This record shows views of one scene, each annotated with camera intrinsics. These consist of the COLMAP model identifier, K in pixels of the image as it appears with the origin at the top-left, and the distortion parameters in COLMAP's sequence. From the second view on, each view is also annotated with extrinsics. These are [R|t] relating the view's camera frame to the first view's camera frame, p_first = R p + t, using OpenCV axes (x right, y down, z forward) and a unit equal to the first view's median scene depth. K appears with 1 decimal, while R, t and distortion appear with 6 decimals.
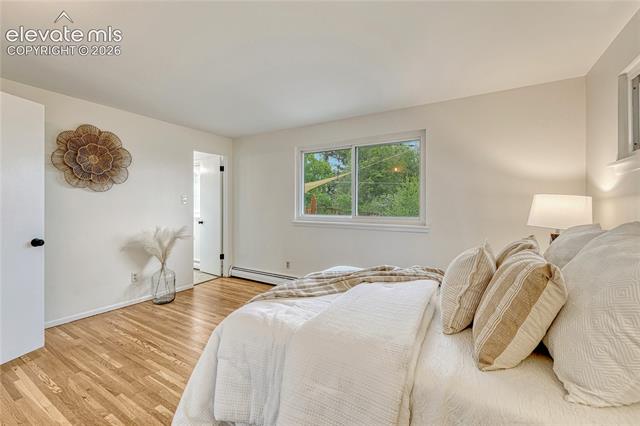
lens RADIAL K [[270.5, 0, 320.7], [0, 270.5, 209.0], [0, 0, 1]] dist [-0.007533, 0.001845]
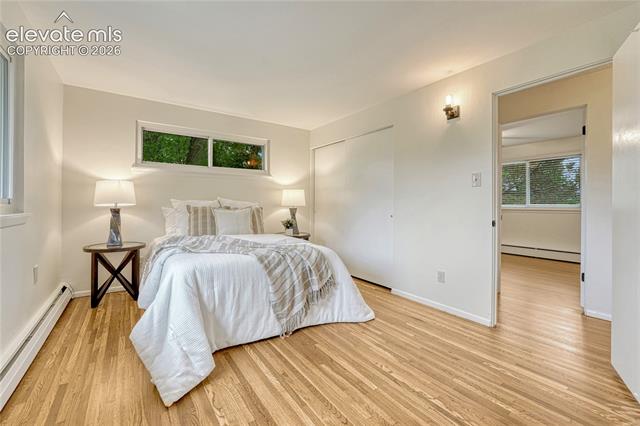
lens RADIAL K [[270.5, 0, 312.2], [0, 270.5, 207.6], [0, 0, 1]] dist [-0.007533, 0.001845]
pose [[-0.901773, -0.012750, 0.432023, -0.527776], [-0.005651, 0.999827, 0.017712, 0.044192], [-0.432174, 0.013530, -0.901689, 1.434581]]
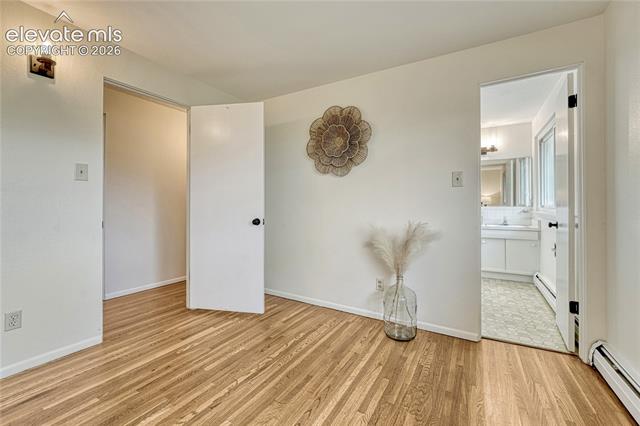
lens RADIAL K [[270.5, 0, 321.3], [0, 270.5, 204.3], [0, 0, 1]] dist [-0.007533, 0.001845]
pose [[0.006270, -0.007890, -0.999949, 0.093772], [-0.019983, 0.999768, -0.008014, 0.043555], [0.999781, 0.020032, 0.006111, 1.017672]]
